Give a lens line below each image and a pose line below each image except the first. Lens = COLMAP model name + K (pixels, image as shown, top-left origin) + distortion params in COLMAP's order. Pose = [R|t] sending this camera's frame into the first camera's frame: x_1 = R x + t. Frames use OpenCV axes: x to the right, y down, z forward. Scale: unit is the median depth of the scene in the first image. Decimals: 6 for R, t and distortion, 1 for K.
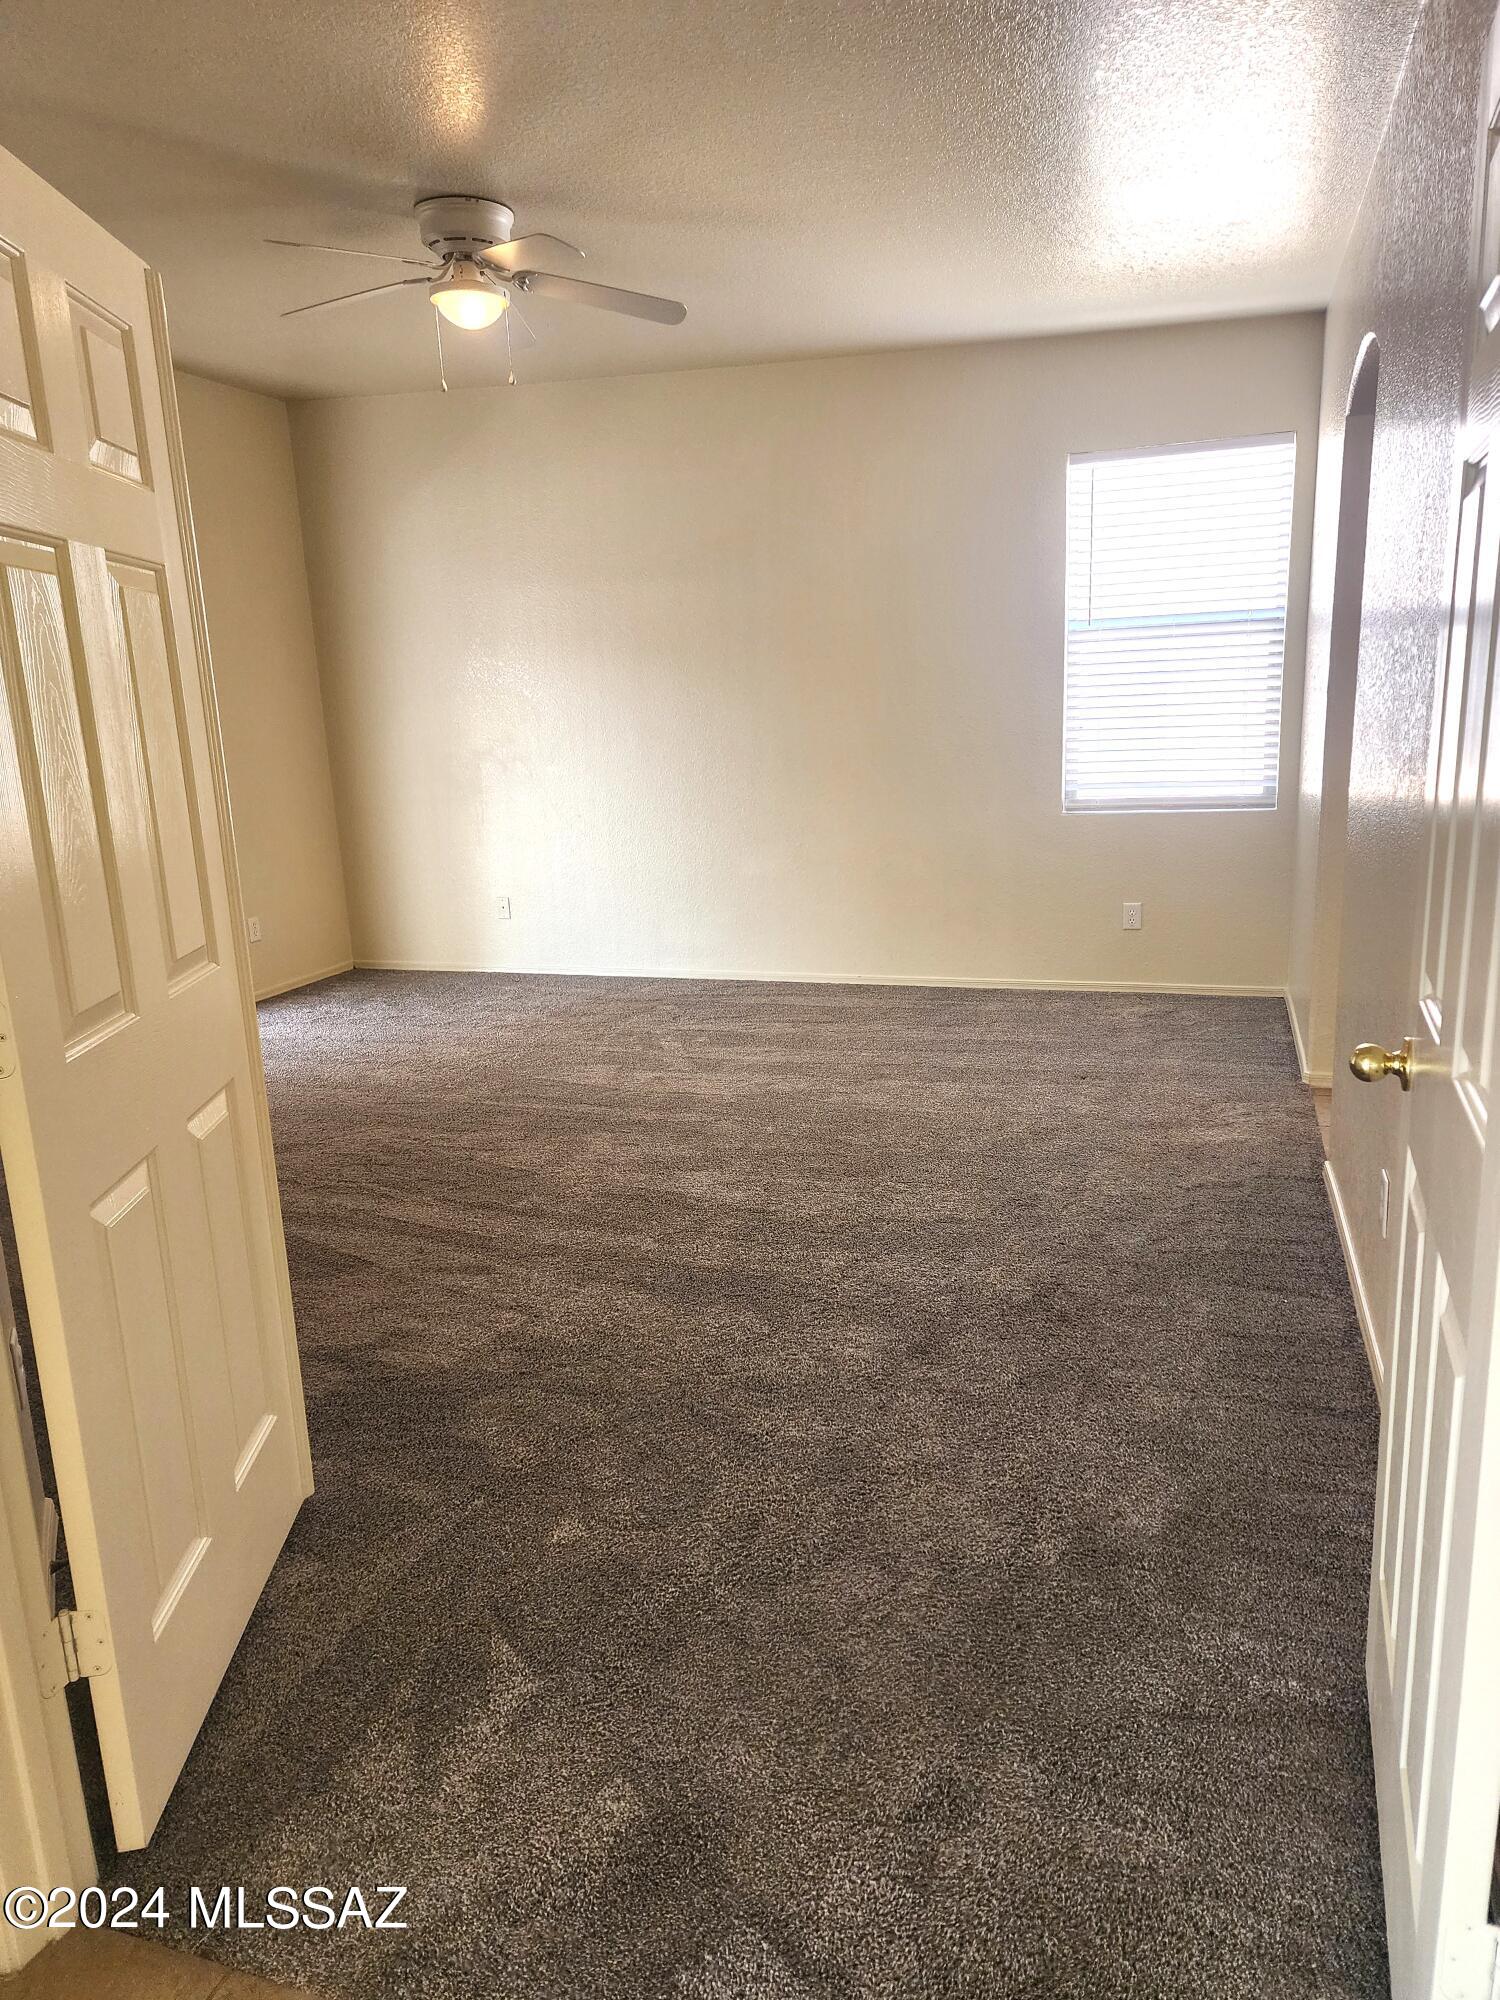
lens RADIAL K [[1345.7, 0, 750.0], [0, 1345.7, 1000.0], [0, 0, 1]] dist [-0.006524, -0.001437]
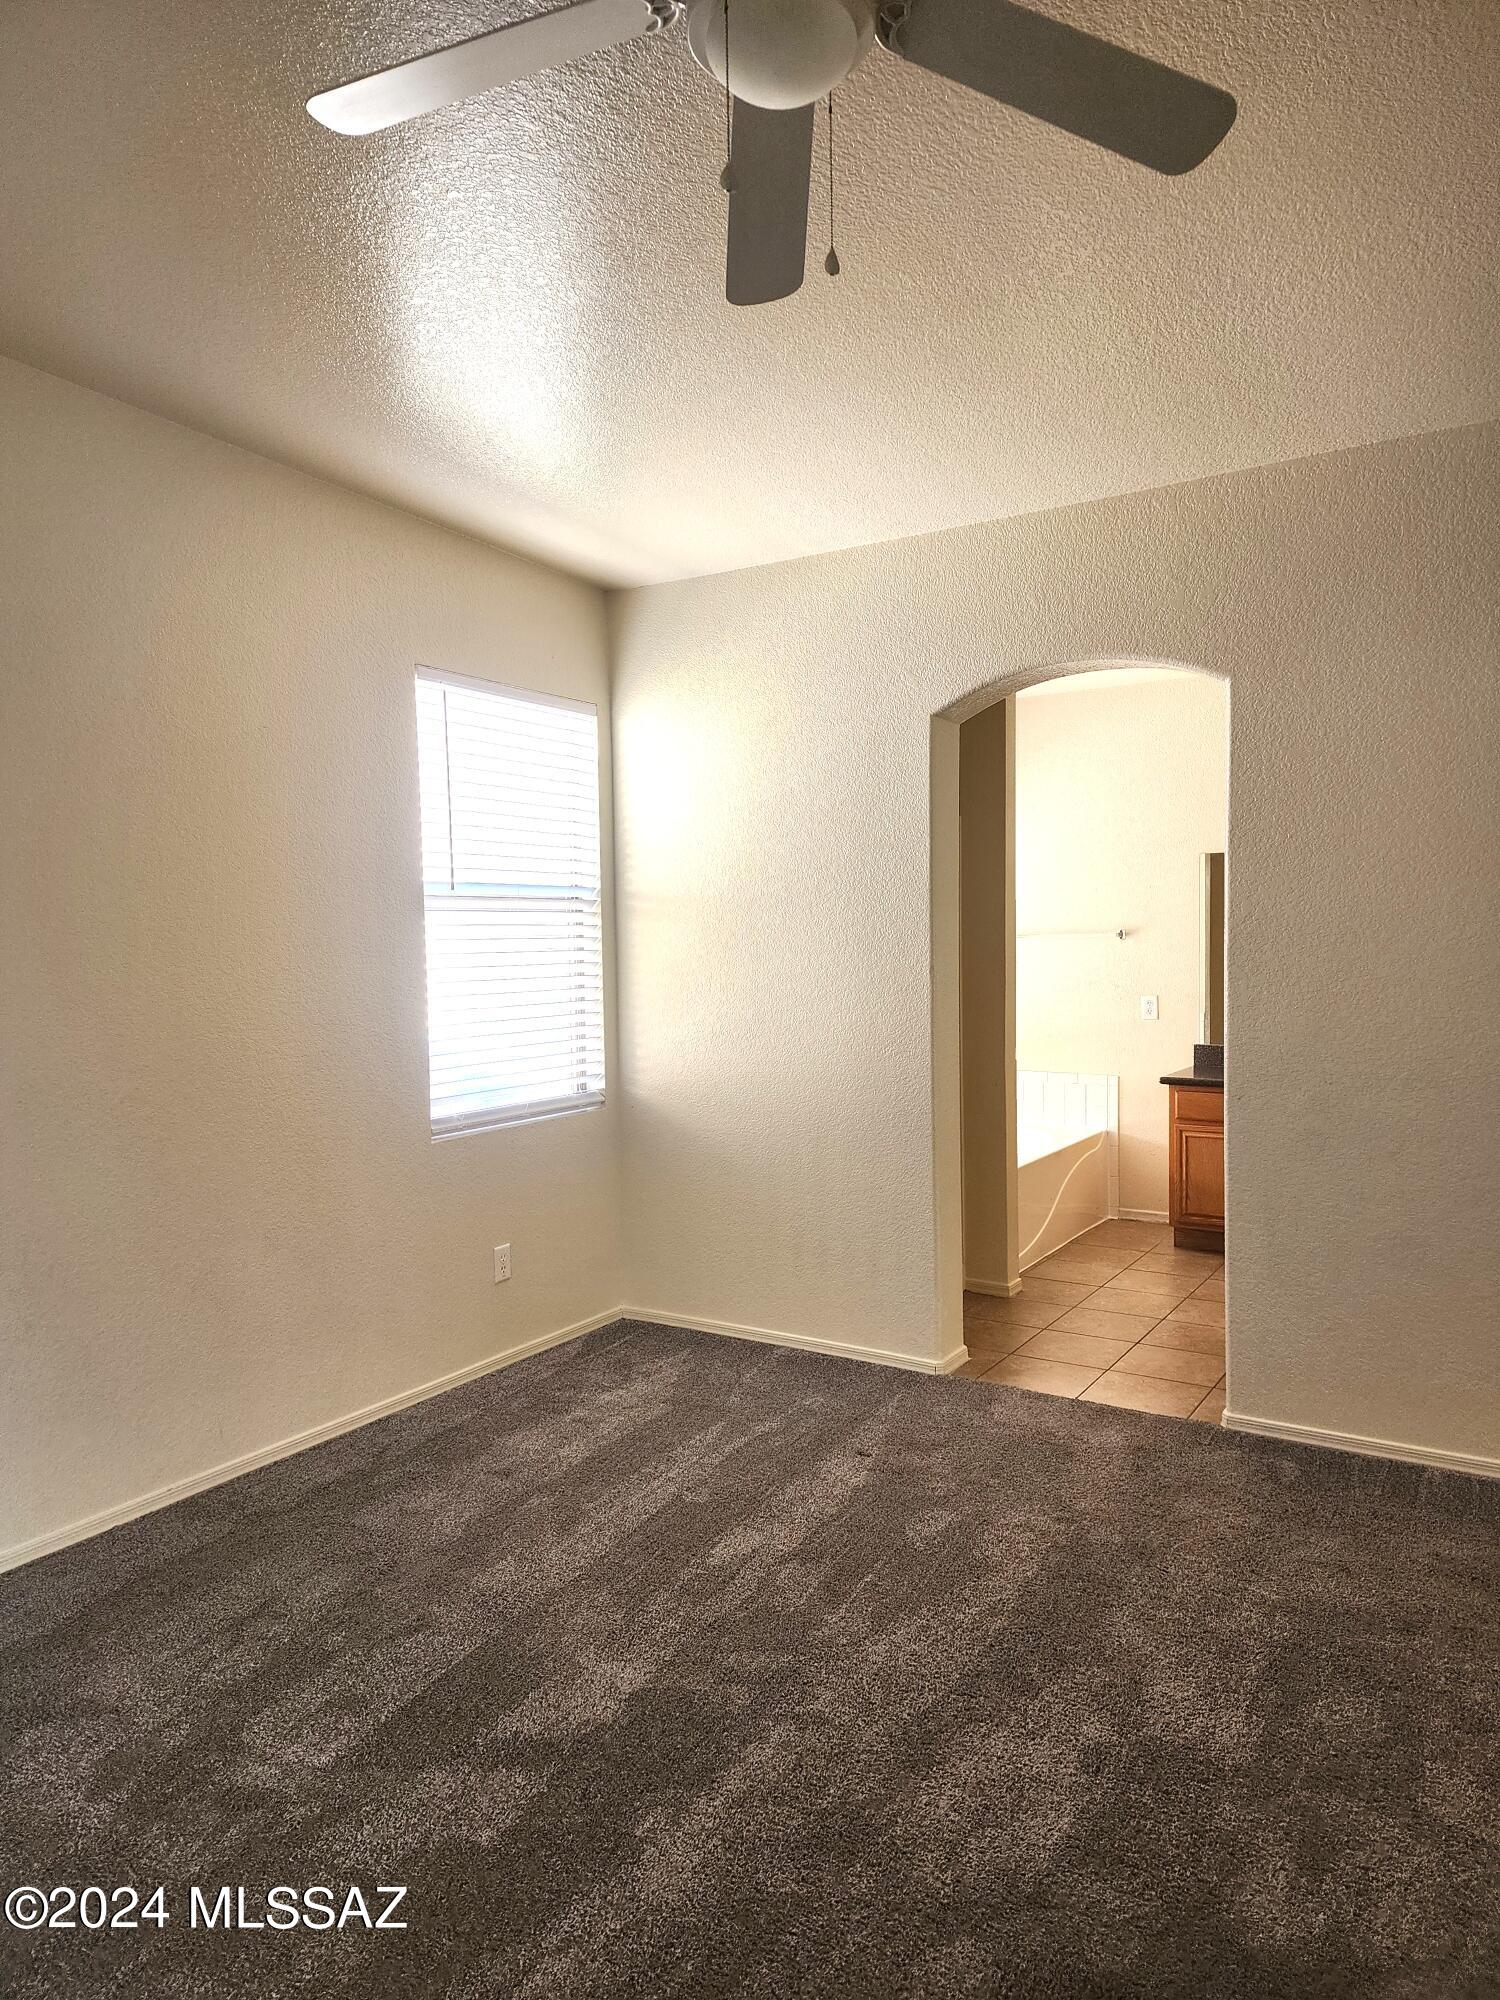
lens RADIAL K [[1345.7, 0, 750.0], [0, 1345.7, 1000.0], [0, 0, 1]] dist [-0.006524, -0.001437]
pose [[0.200934, -0.010347, 0.979550, -0.451111], [0.212822, 0.976522, -0.033341, -0.158808], [-0.956207, 0.215169, 0.198419, 0.705162]]
